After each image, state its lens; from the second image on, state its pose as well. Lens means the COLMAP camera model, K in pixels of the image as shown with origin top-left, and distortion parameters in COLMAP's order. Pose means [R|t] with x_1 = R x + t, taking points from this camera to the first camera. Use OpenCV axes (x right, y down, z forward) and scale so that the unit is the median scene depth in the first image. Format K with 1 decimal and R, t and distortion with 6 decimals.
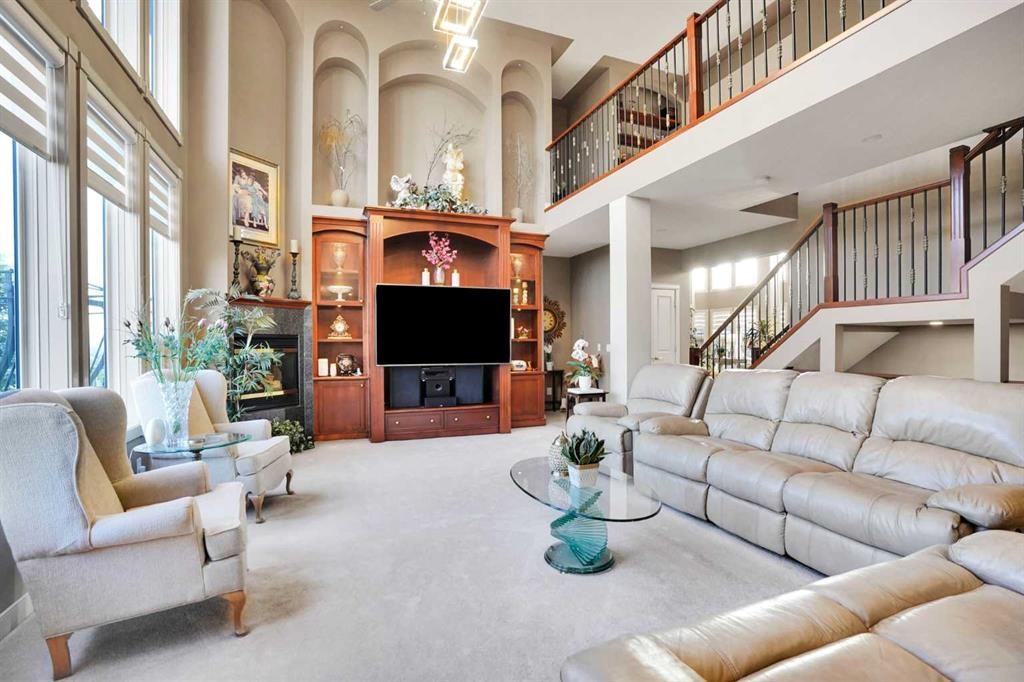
lens RADIAL K [[475.5, 0, 506.8], [0, 475.5, 339.8], [0, 0, 1]] dist [-0.050532, 0.013787]
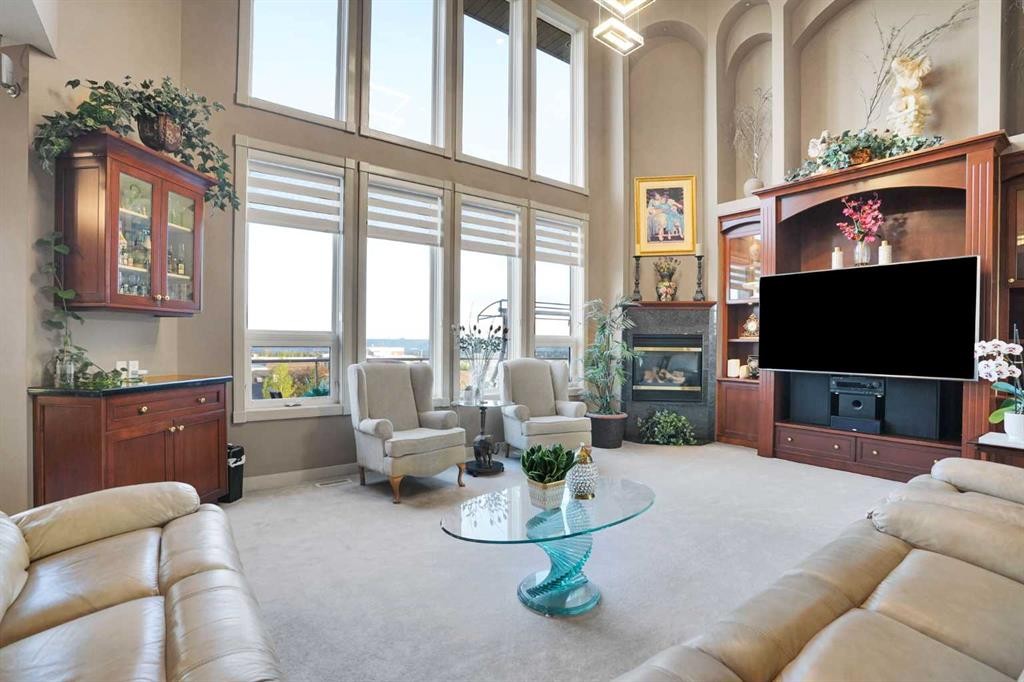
lens RADIAL K [[475.5, 0, 514.2], [0, 475.5, 342.6], [0, 0, 1]] dist [-0.050532, 0.013787]
pose [[0.280970, 0.009041, -0.959674, 0.416812], [-0.008858, 0.999937, 0.006827, 0.002942], [0.959676, 0.006583, 0.281032, 0.300263]]
